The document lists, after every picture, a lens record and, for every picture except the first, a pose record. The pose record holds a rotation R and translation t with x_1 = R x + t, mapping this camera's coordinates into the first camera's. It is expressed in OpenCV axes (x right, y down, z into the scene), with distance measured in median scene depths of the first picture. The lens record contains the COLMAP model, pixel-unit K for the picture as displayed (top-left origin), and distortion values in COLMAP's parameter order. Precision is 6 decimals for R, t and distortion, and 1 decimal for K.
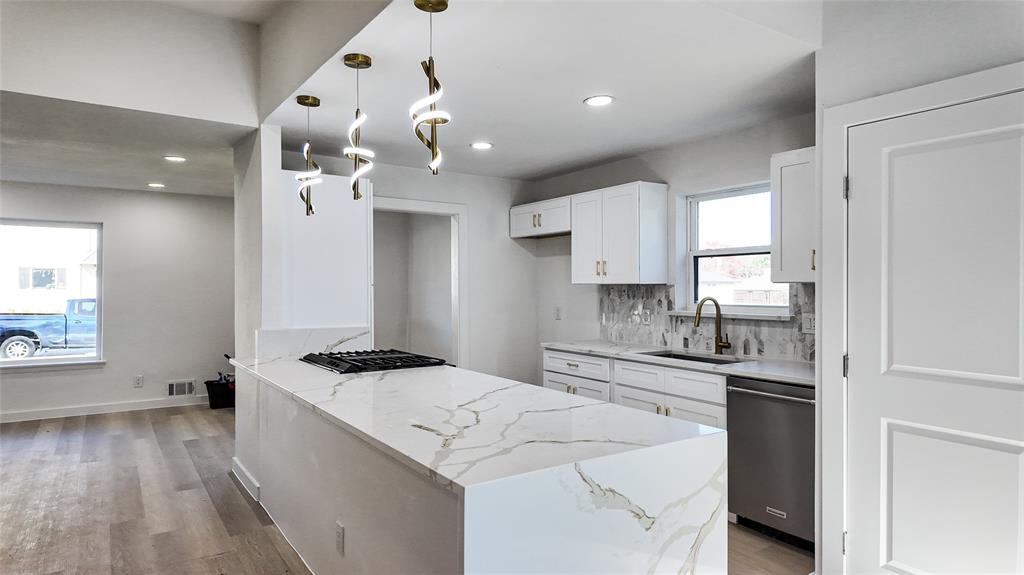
lens RADIAL K [[607.5, 0, 506.5], [0, 607.5, 284.0], [0, 0, 1]] dist [0.122695, -0.157568]
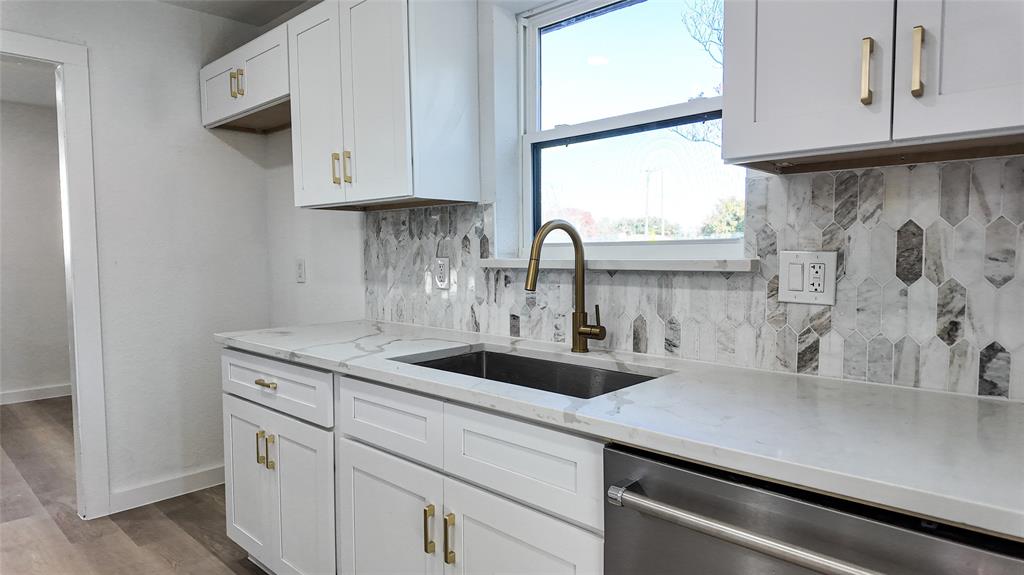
lens RADIAL K [[607.5, 0, 506.5], [0, 607.5, 284.0], [0, 0, 1]] dist [0.122695, -0.157568]
pose [[0.977061, -0.017615, 0.212229, 0.198380], [0.005449, 0.998315, 0.057774, 0.039173], [-0.212889, -0.055292, 0.975511, 0.578245]]
